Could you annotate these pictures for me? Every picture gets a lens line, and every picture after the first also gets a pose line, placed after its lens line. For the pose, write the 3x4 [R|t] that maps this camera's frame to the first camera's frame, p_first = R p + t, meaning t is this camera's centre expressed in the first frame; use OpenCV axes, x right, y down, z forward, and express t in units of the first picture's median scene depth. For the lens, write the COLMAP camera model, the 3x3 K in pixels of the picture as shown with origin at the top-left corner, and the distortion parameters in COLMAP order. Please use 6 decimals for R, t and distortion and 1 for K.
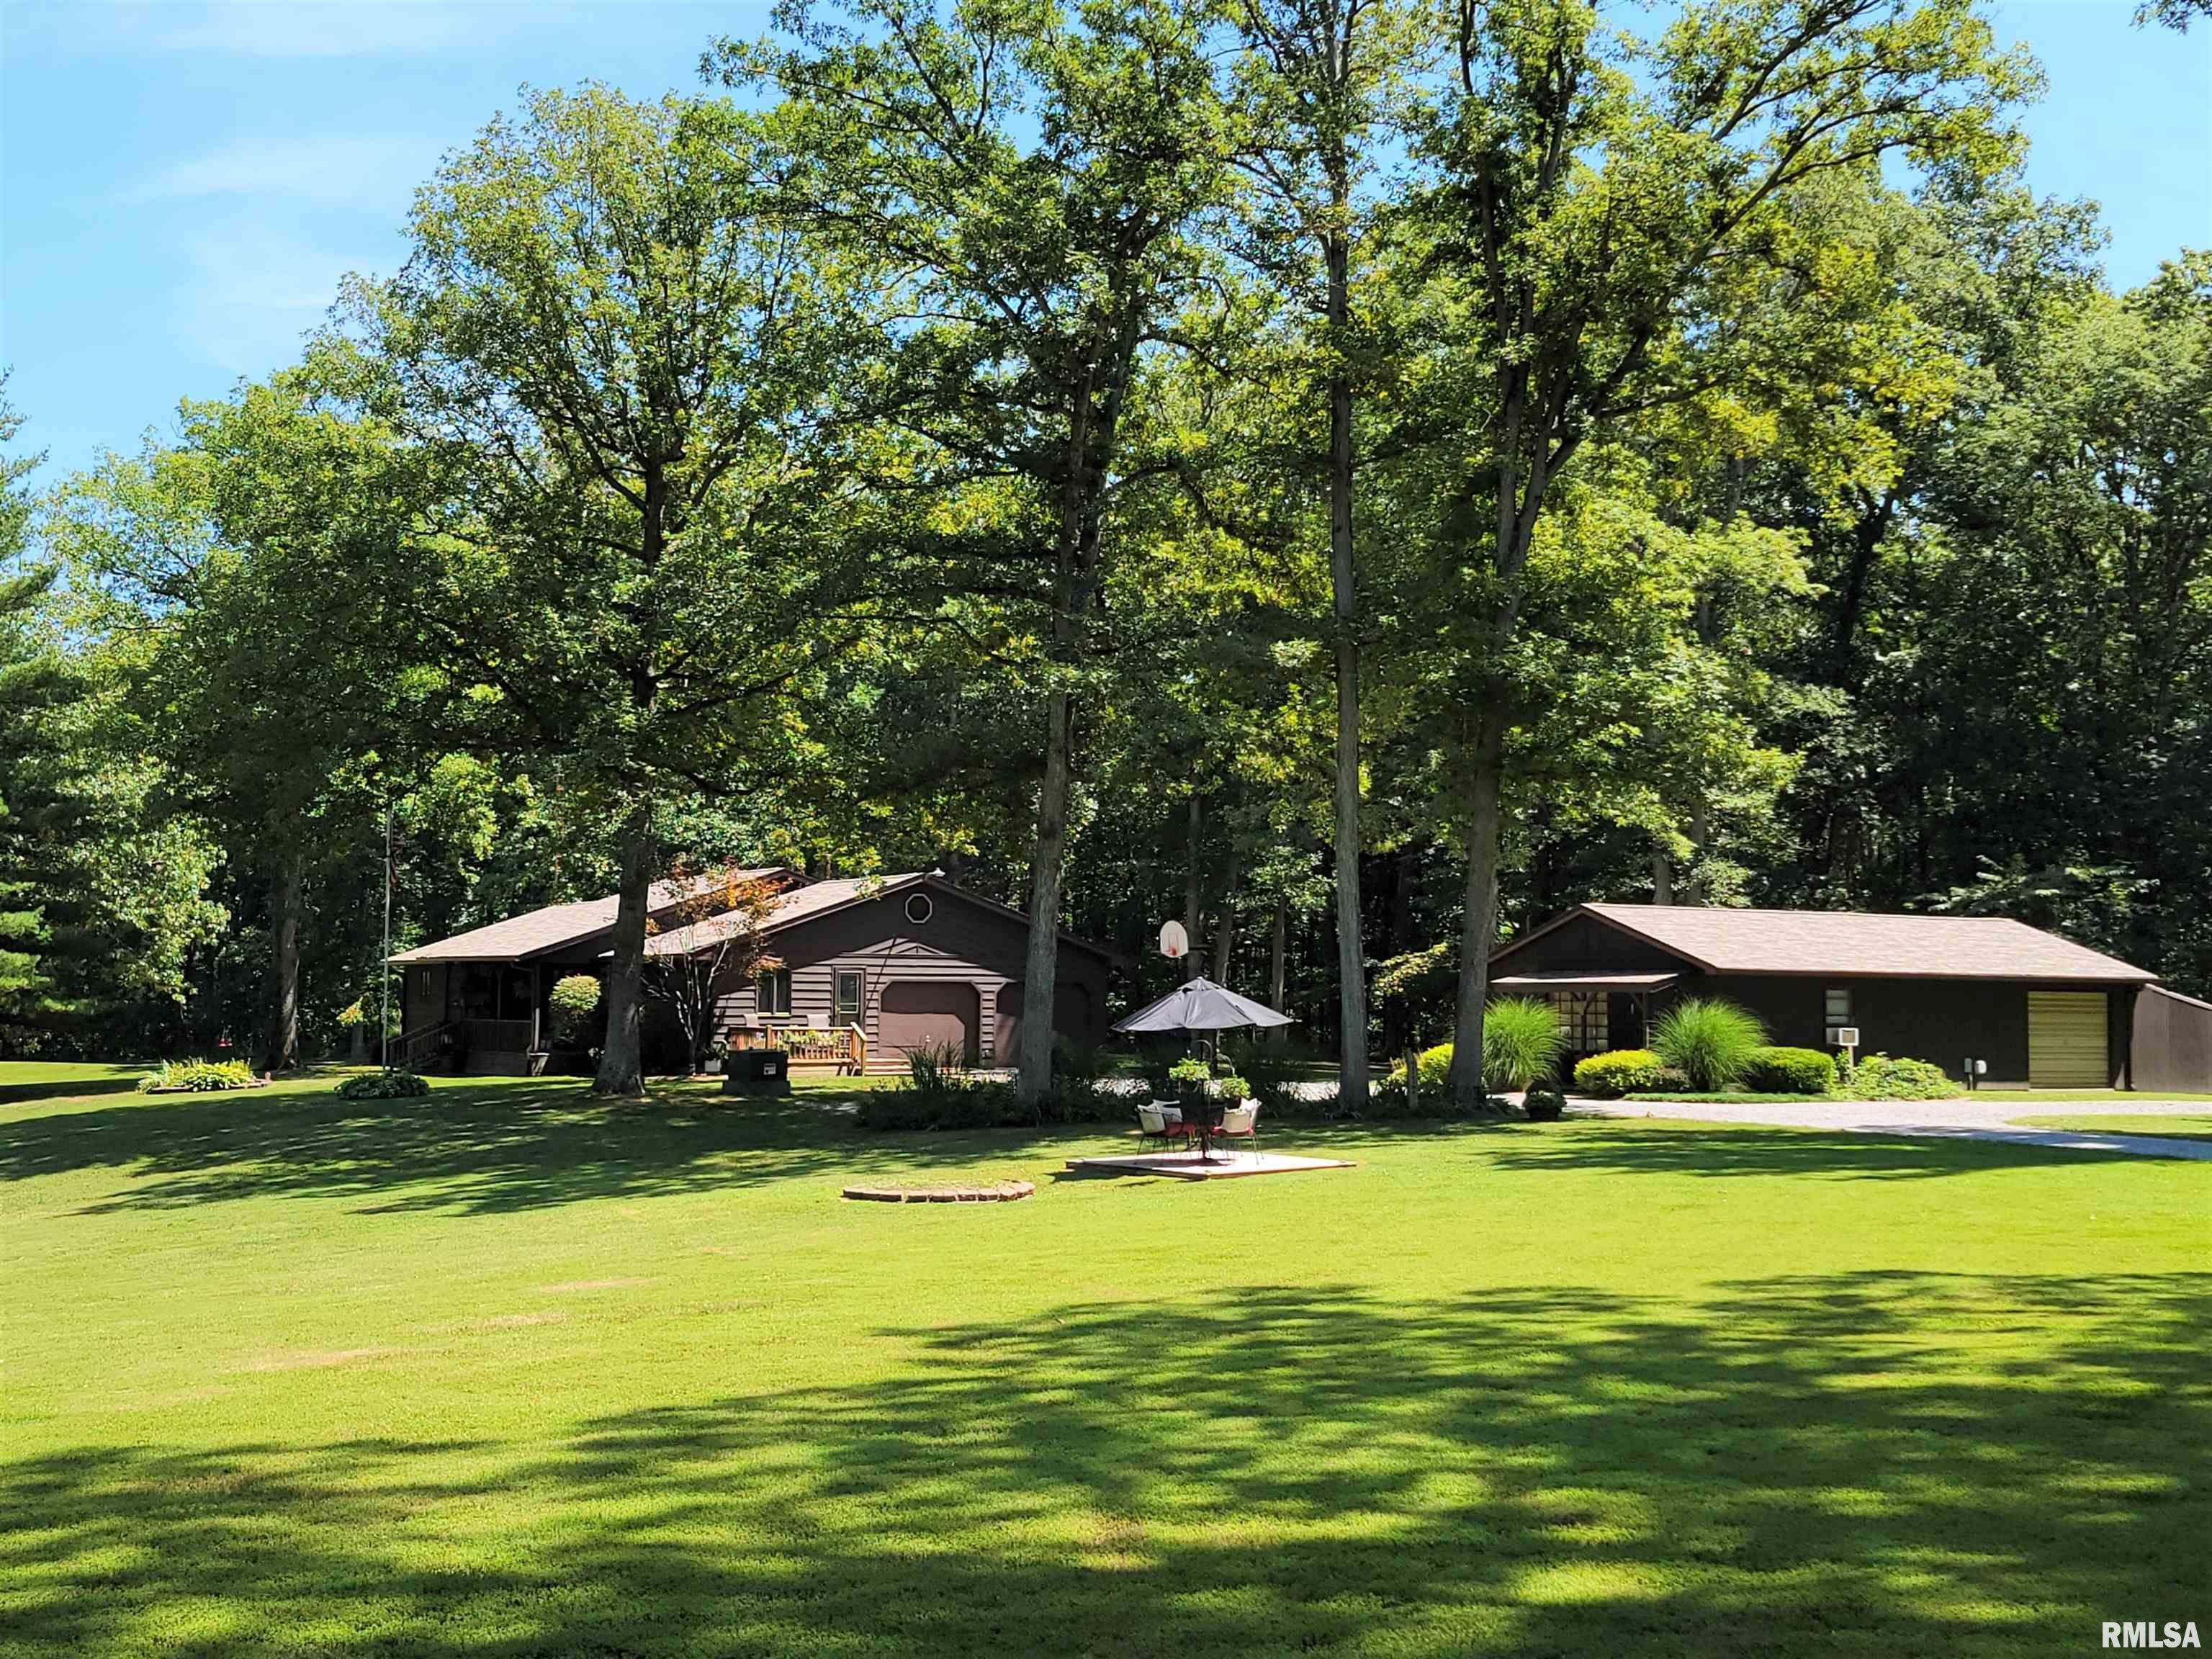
lens RADIAL K [[1557.8, 0, 1110.1], [0, 1557.8, 835.4], [0, 0, 1]] dist [0.056282, -0.025892]
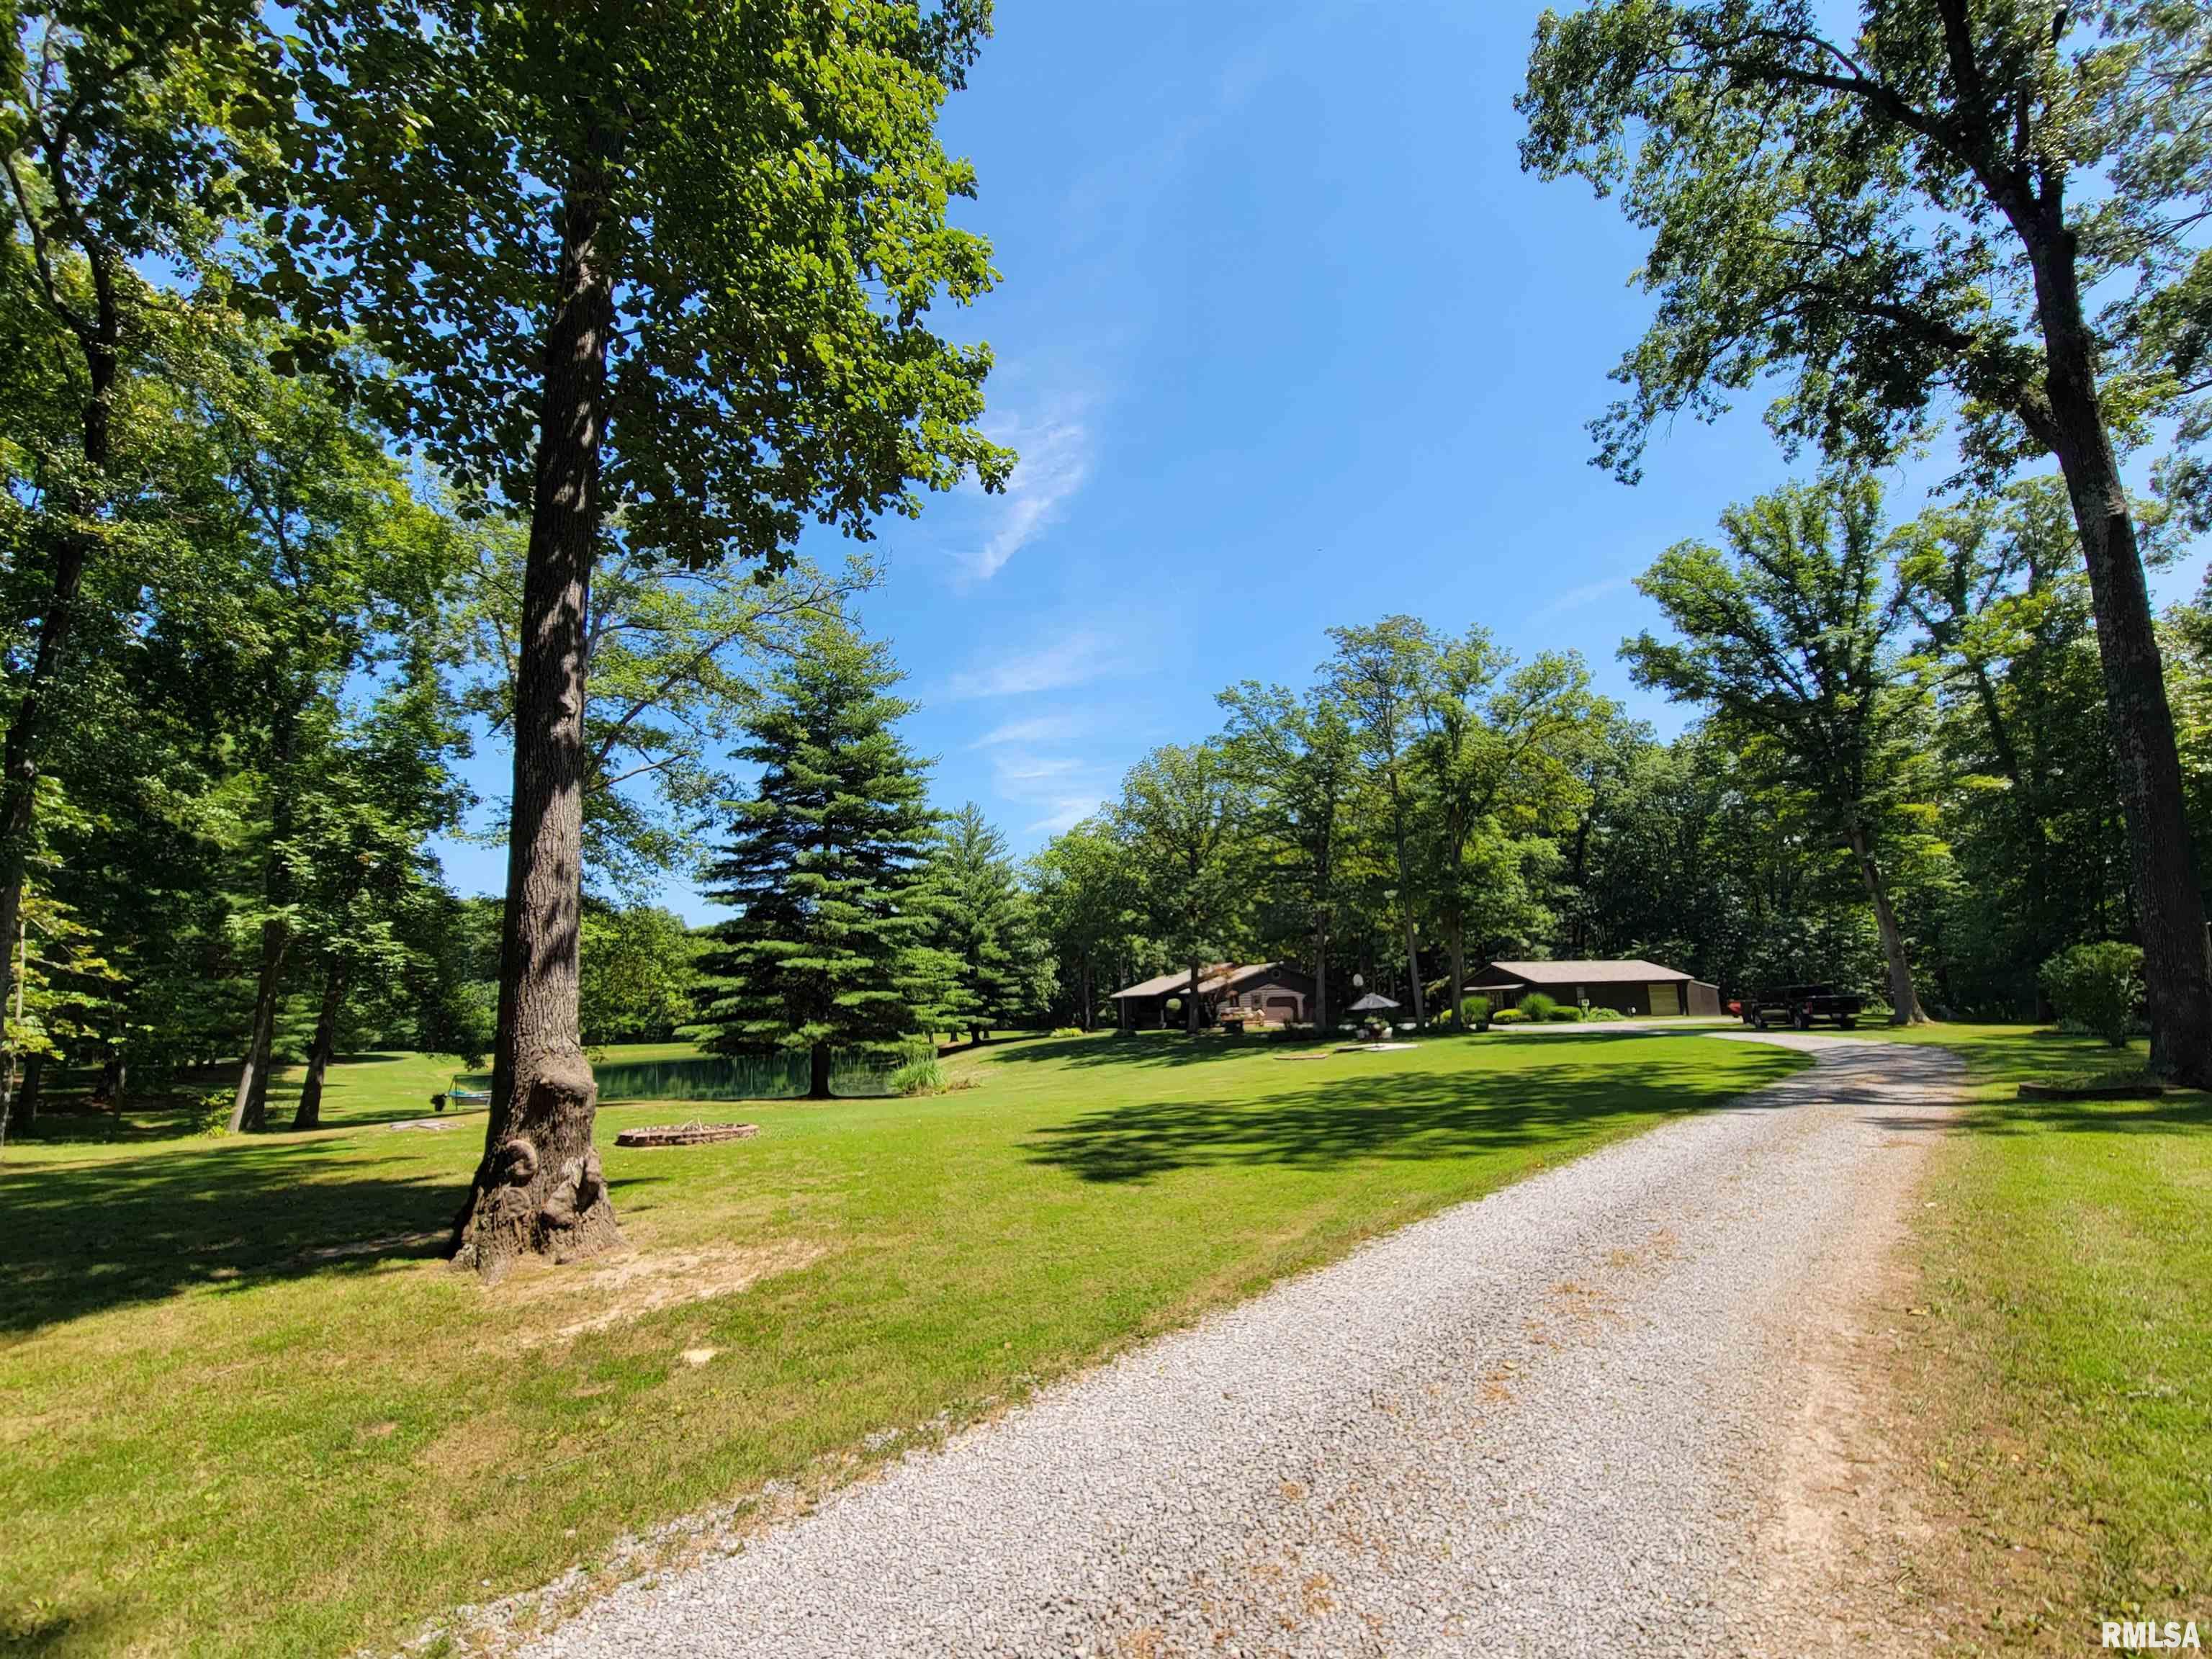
lens RADIAL K [[891.7, 0, 1093.1], [0, 891.7, 826.8], [0, 0, 1]] dist [0.016720, 0.000016]
pose [[0.982089, -0.075069, -0.172817, -0.160211], [0.059869, 0.993999, -0.091551, -0.116787], [0.178652, 0.079565, 0.980690, -0.967023]]
